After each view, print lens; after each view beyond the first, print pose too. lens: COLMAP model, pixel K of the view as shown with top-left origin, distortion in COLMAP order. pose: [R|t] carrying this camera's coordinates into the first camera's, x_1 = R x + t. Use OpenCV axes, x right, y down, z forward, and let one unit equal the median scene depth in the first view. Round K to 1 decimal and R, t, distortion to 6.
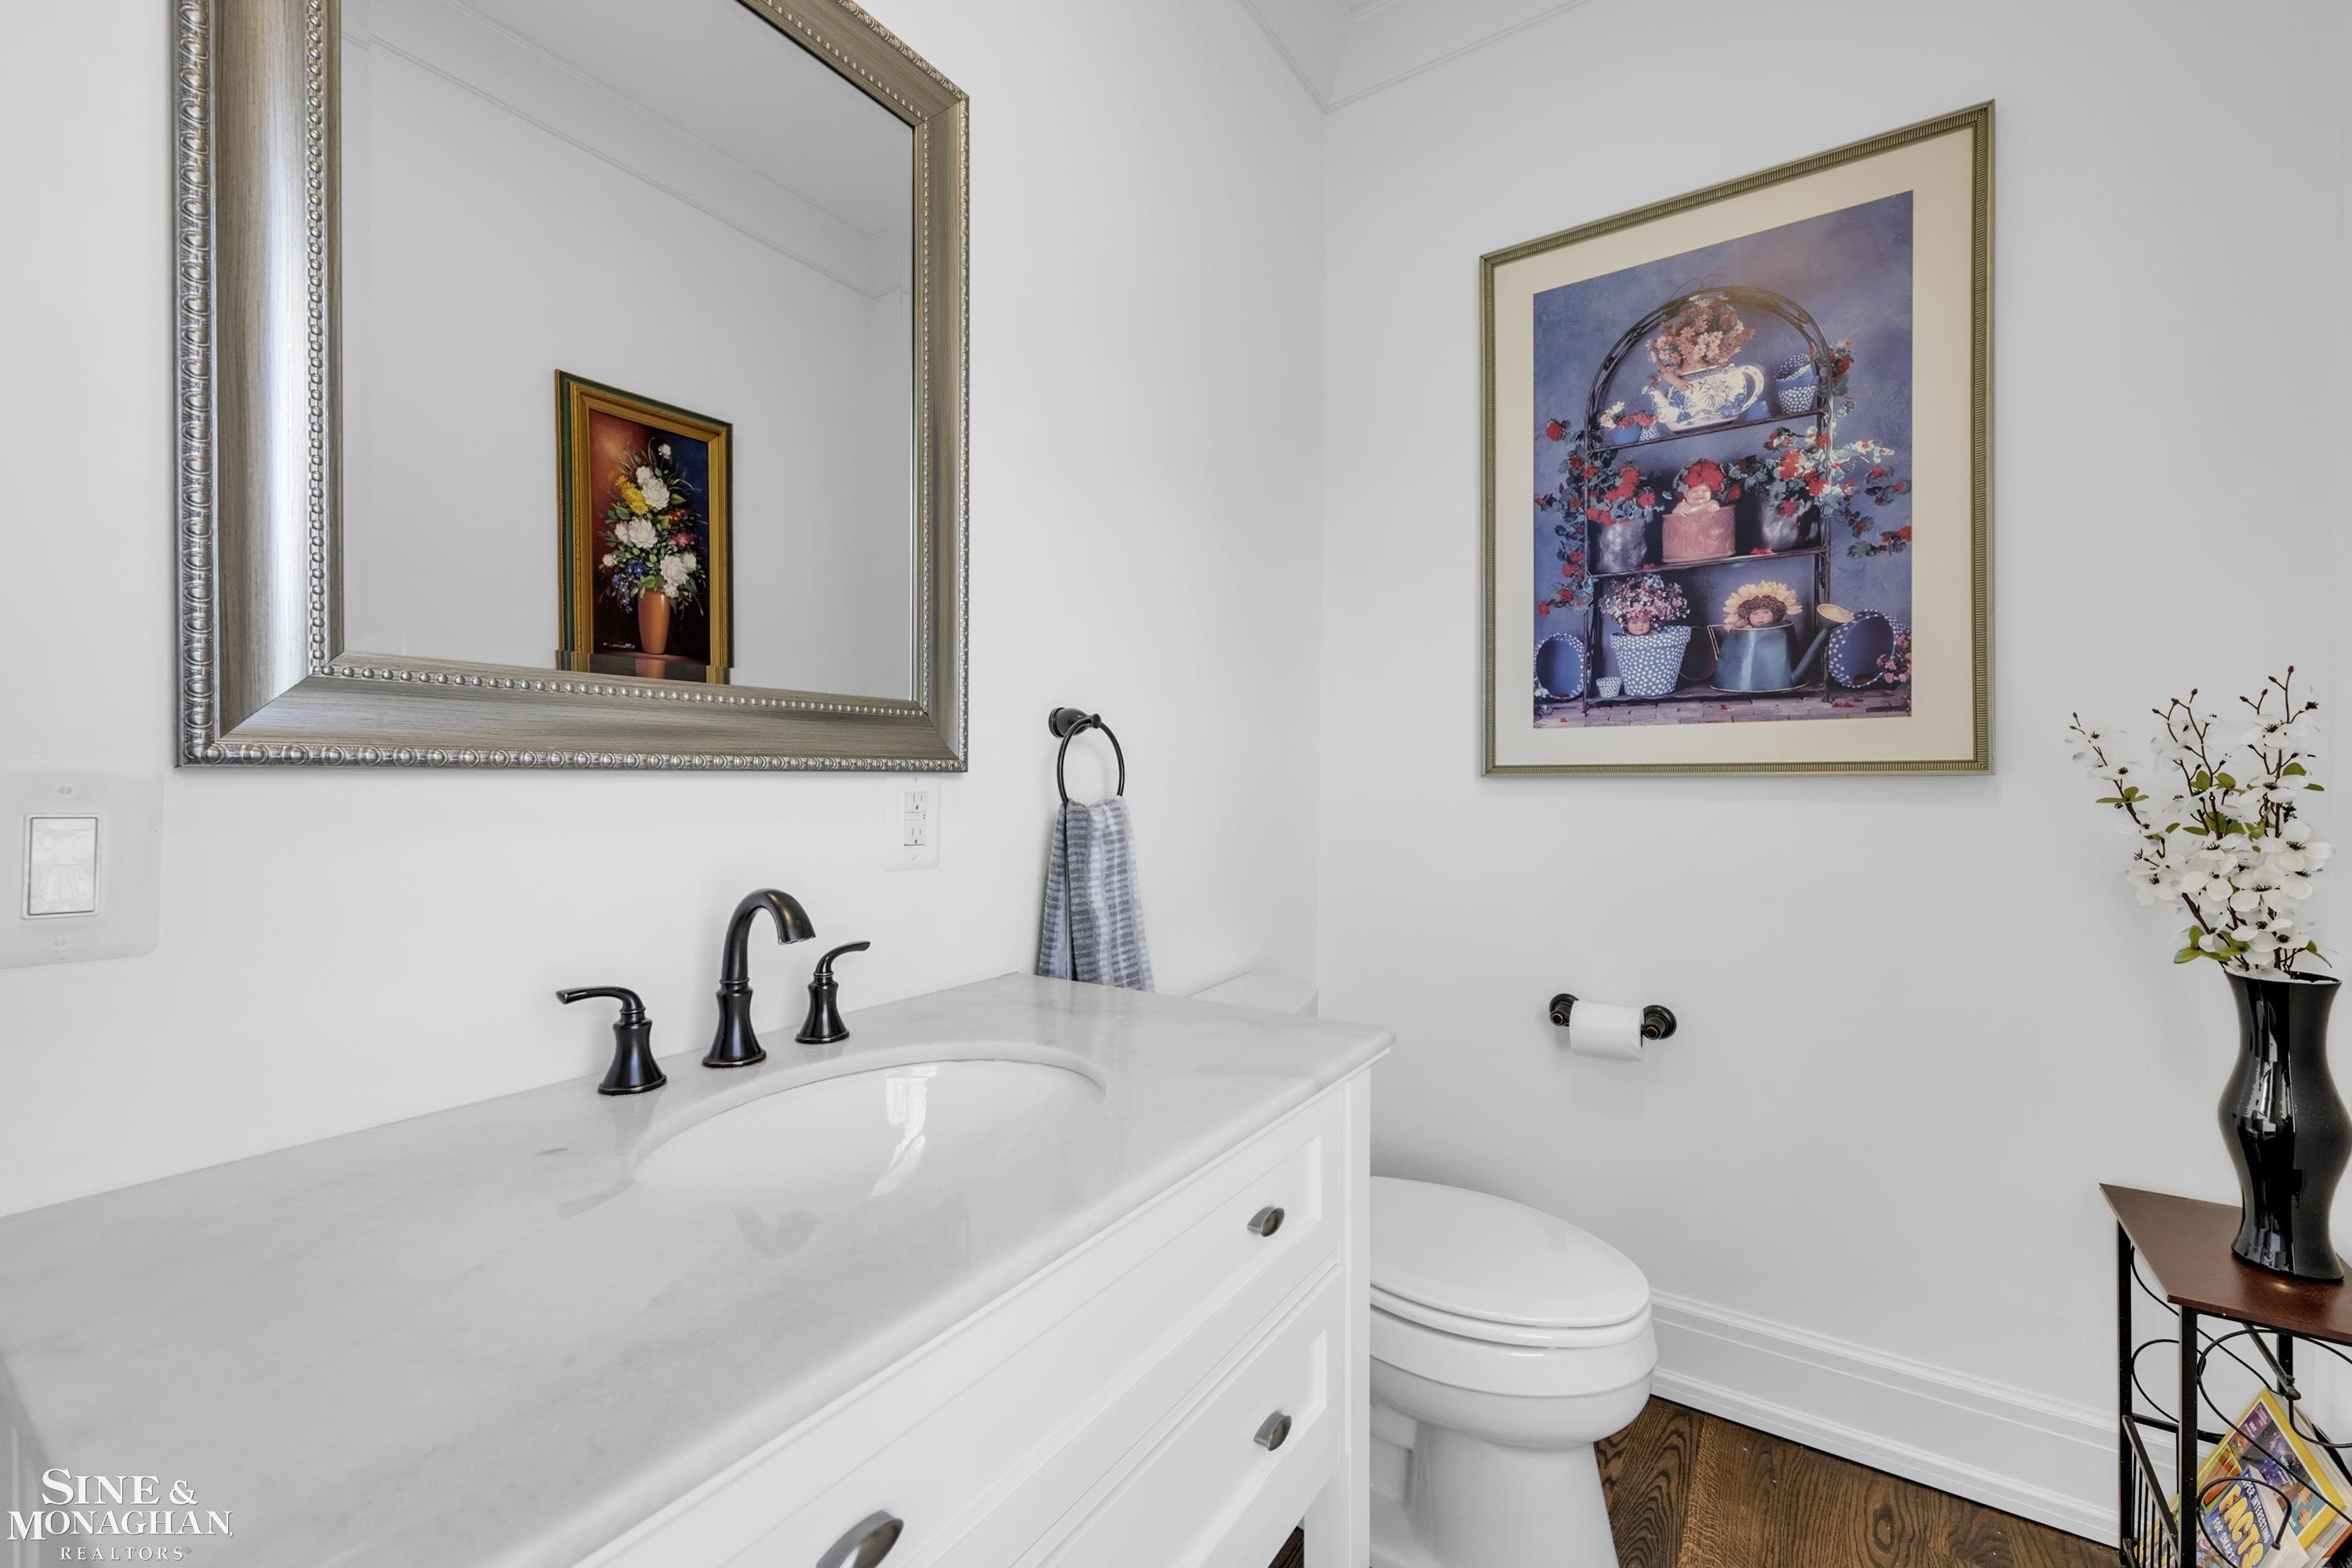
lens RADIAL K [[954.5, 0, 1178.5], [0, 954.5, 785.4], [0, 0, 1]] dist [-0.001248, -0.000177]
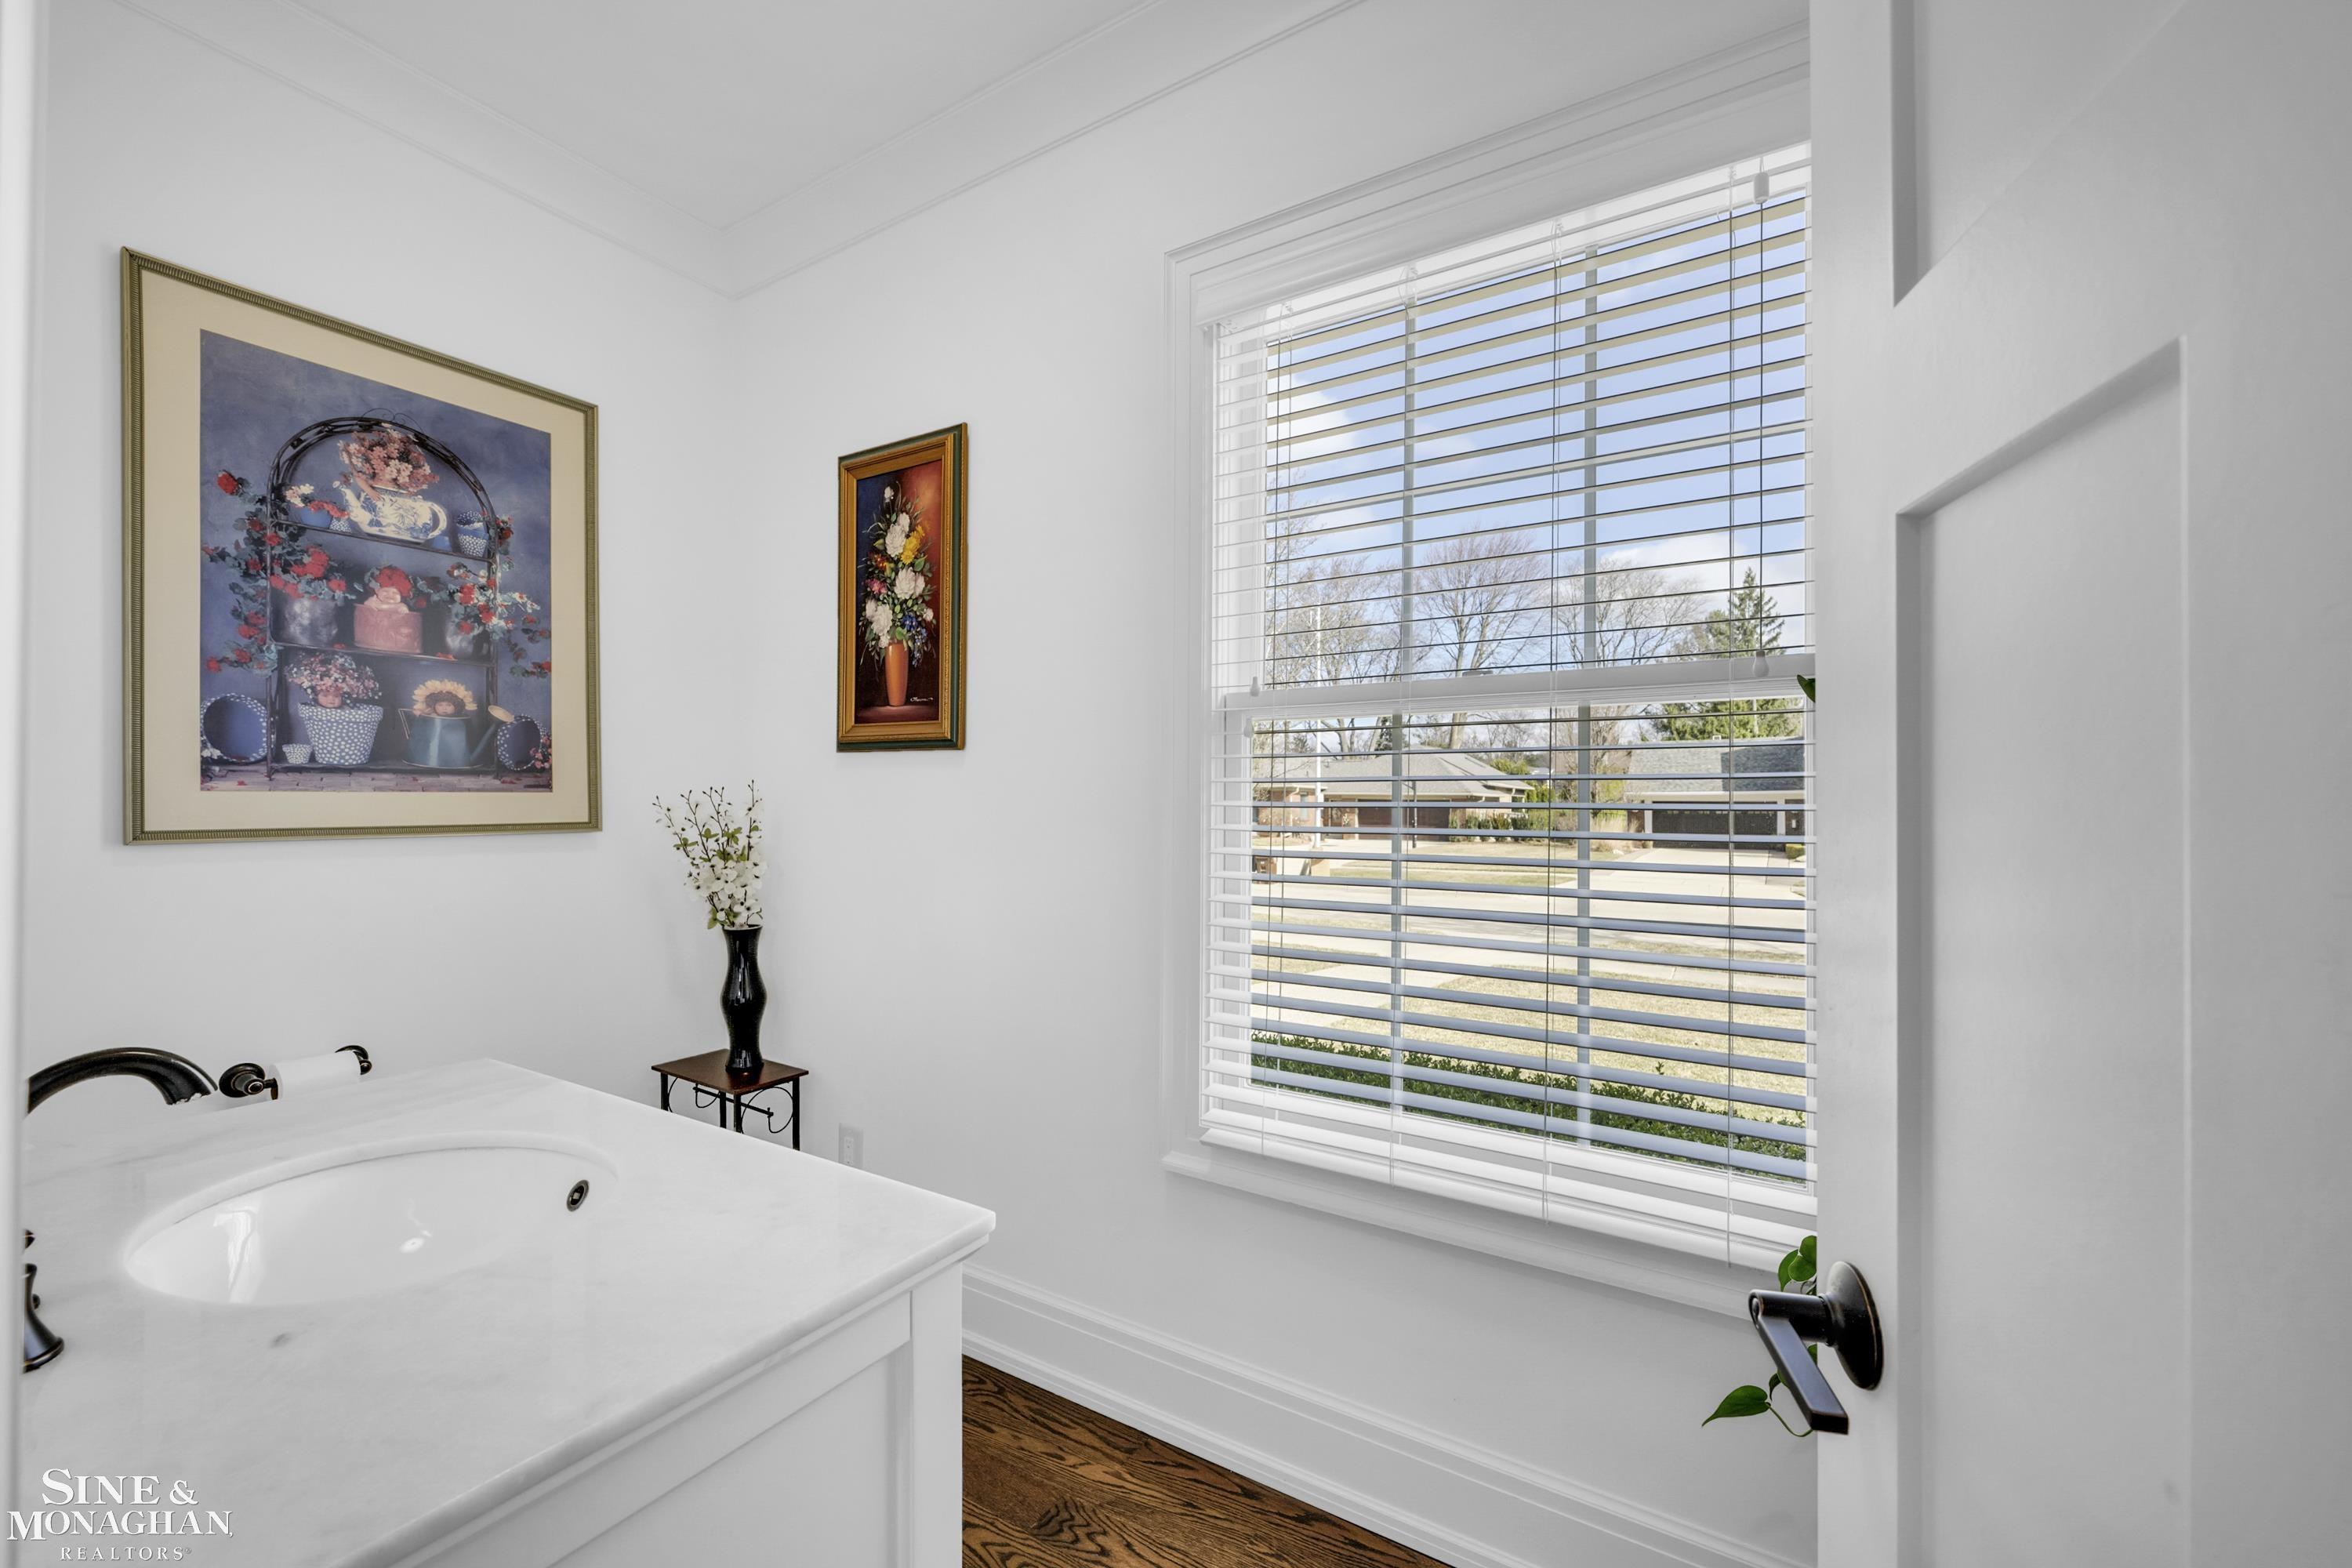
lens RADIAL K [[954.5, 0, 1176.3], [0, 954.5, 791.9], [0, 0, 1]] dist [-0.001248, -0.000177]
pose [[-0.027755, 0.007148, 0.999589, -0.652096], [0.005873, 0.999958, -0.006987, -0.051135], [-0.999597, 0.005677, -0.027796, 0.074167]]
